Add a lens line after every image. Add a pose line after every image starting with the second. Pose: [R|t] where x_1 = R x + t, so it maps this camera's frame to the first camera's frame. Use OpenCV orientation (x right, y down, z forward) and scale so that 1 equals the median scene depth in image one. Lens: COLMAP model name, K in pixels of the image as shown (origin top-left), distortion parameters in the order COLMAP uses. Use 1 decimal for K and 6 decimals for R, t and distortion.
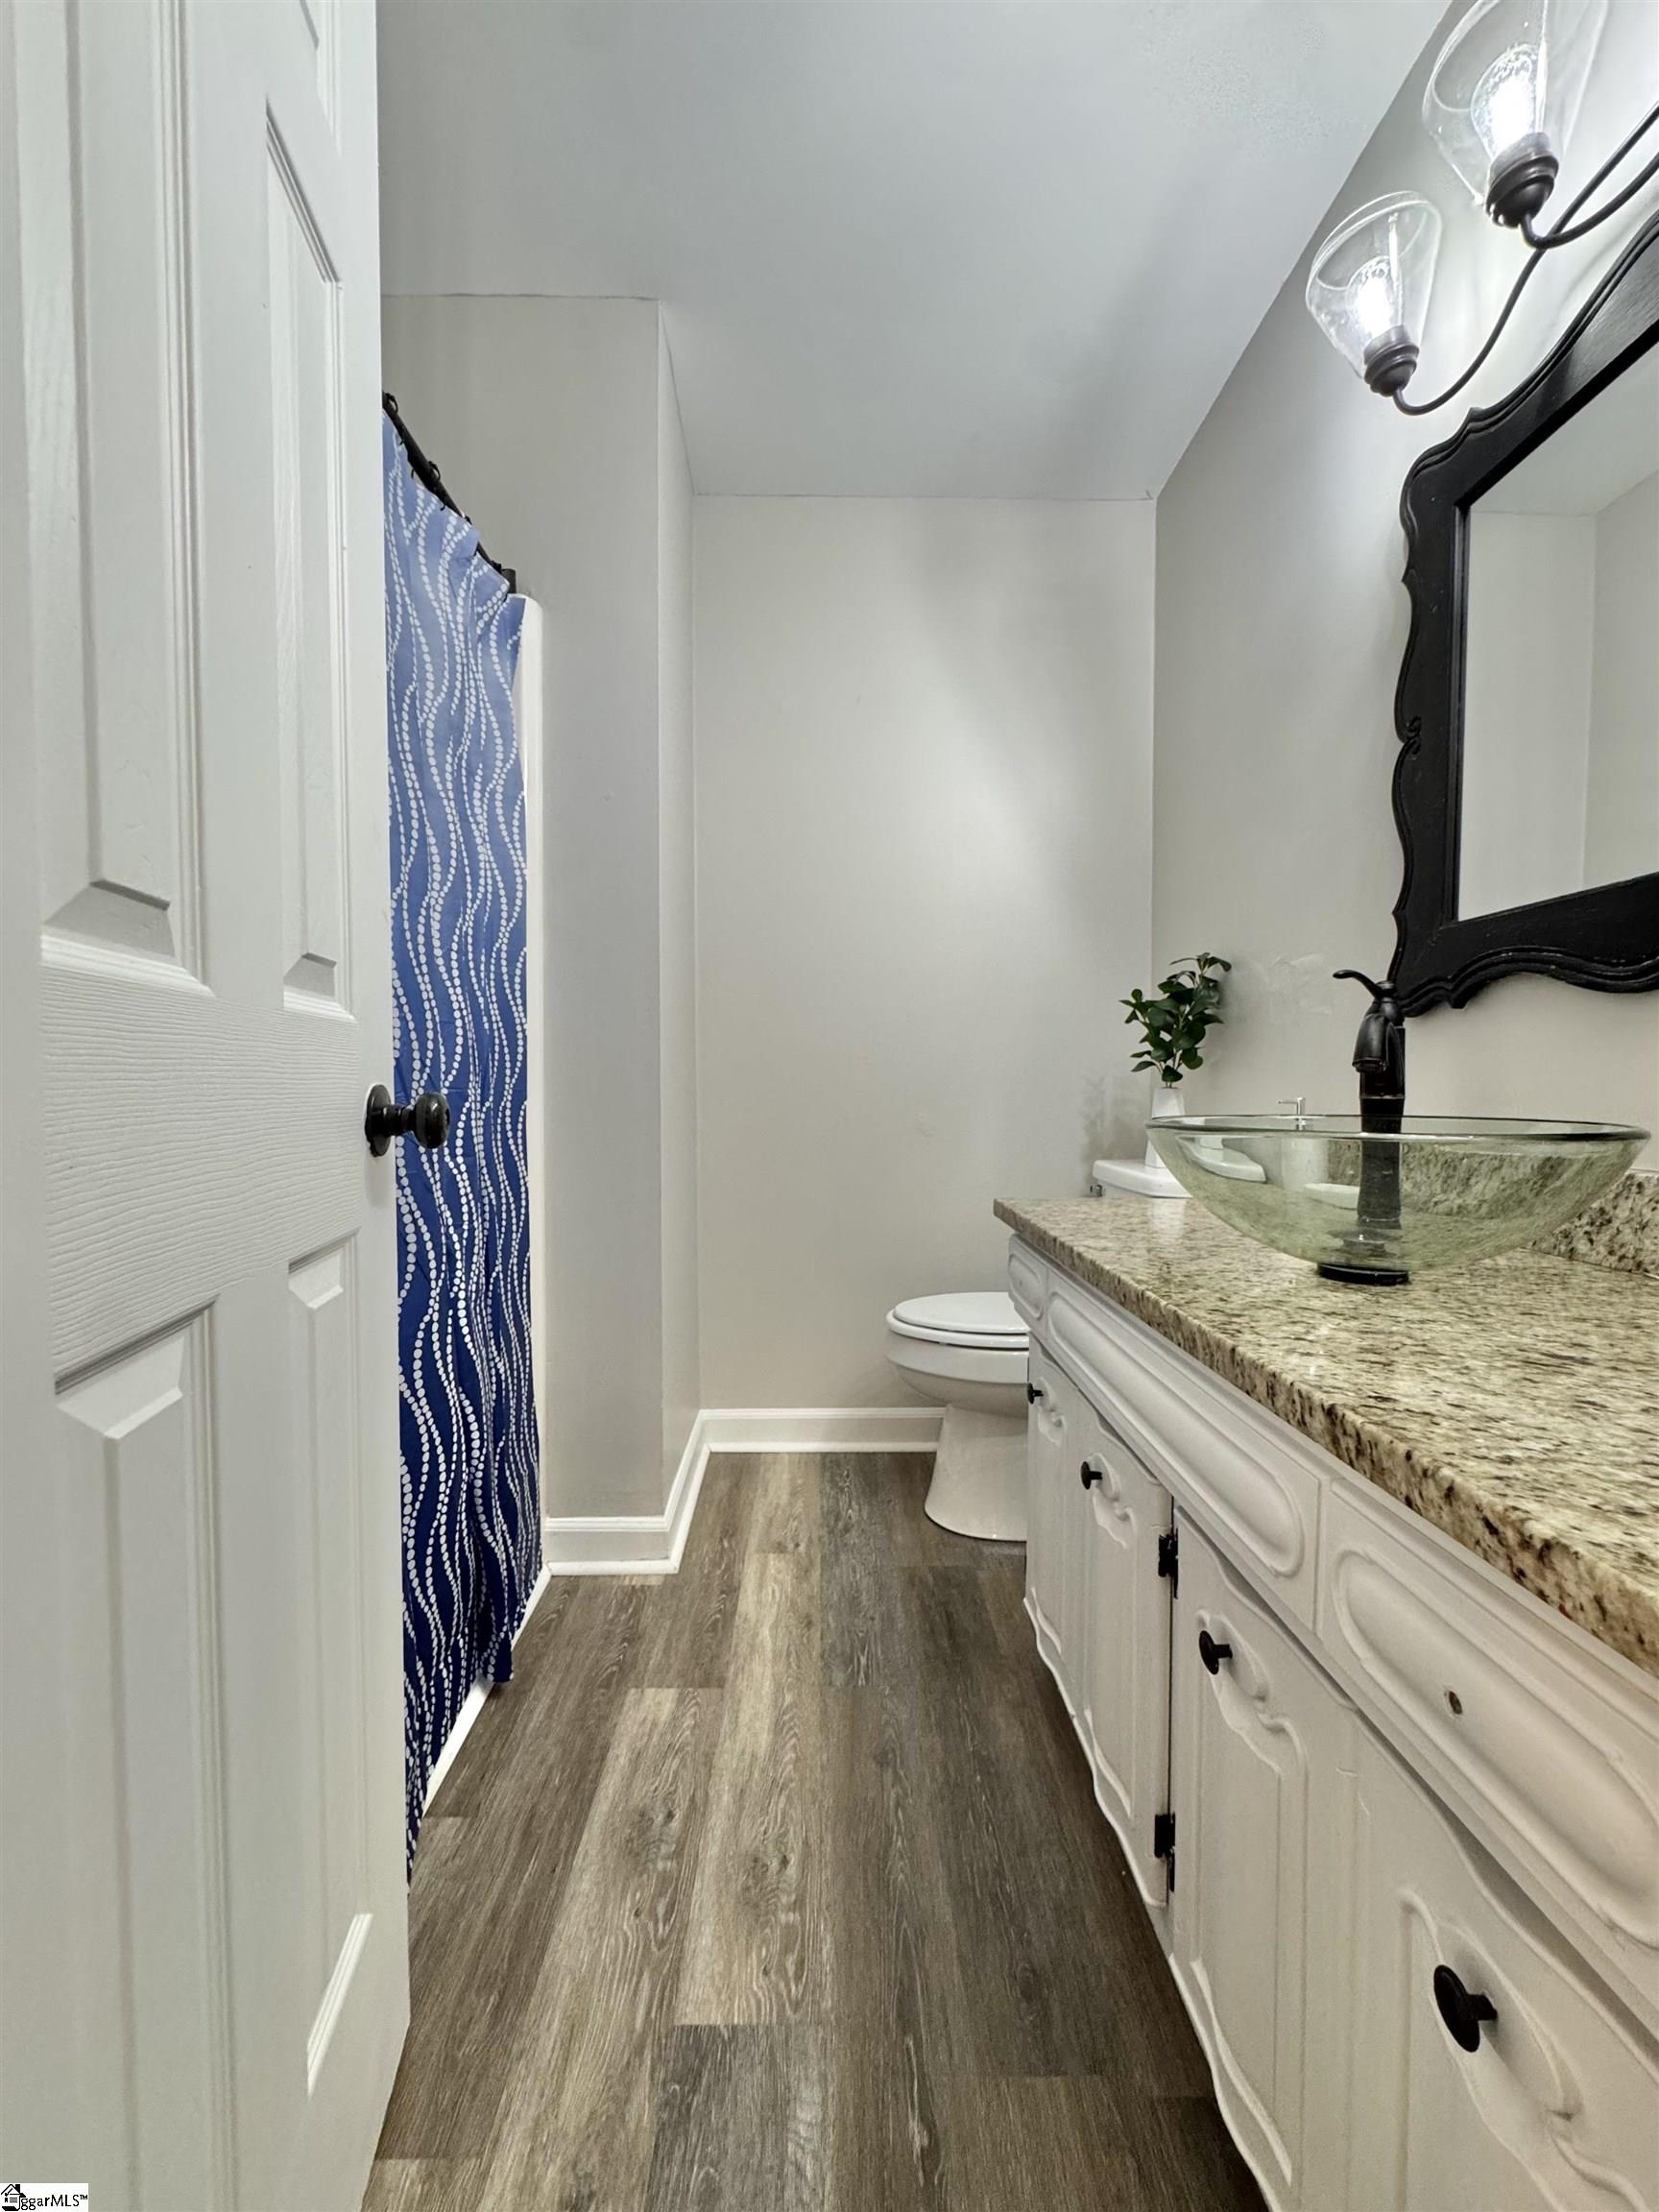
lens RADIAL K [[898.5, 0, 829.5], [0, 898.5, 1106.0], [0, 0, 1]] dist [-0.002885, -0.000149]
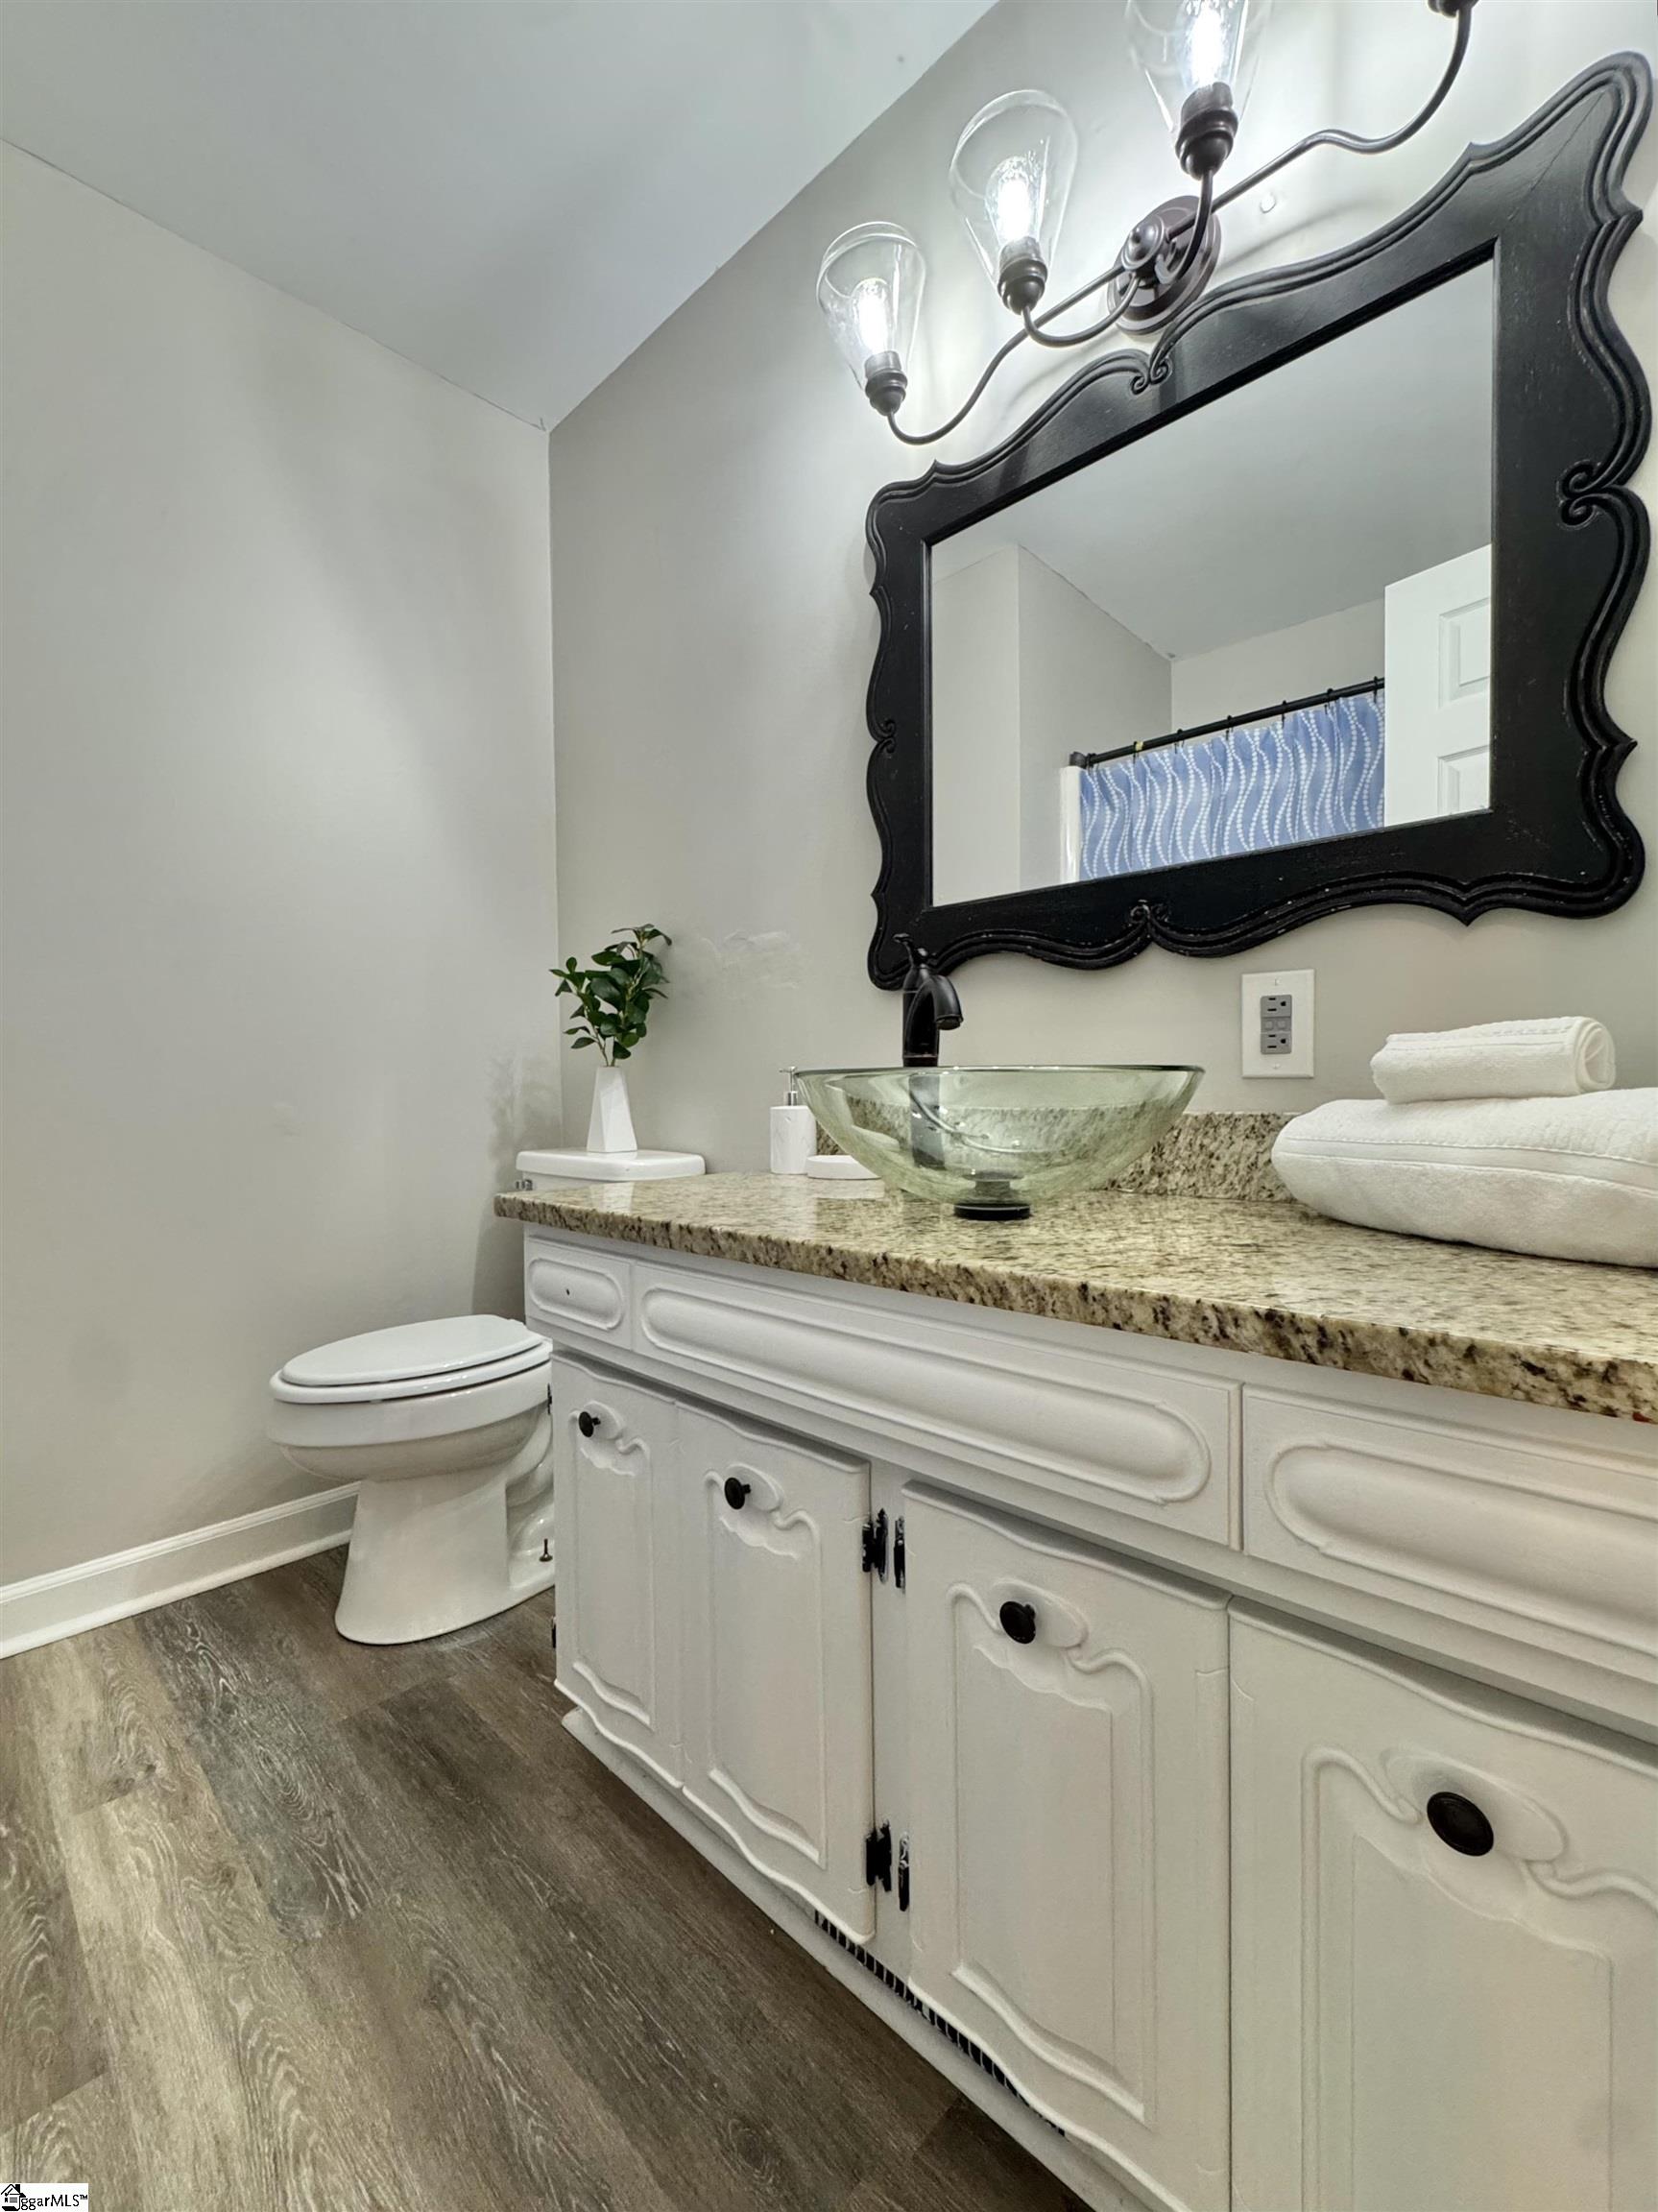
lens RADIAL K [[922.3, 0, 829.0], [0, 922.3, 1106.0], [0, 0, 1]] dist [-0.007038, 0.000402]
pose [[0.702696, -0.022418, 0.711137, -0.212031], [0.029174, 0.999571, 0.002683, 0.037066], [-0.710892, 0.018862, 0.703048, 0.257803]]
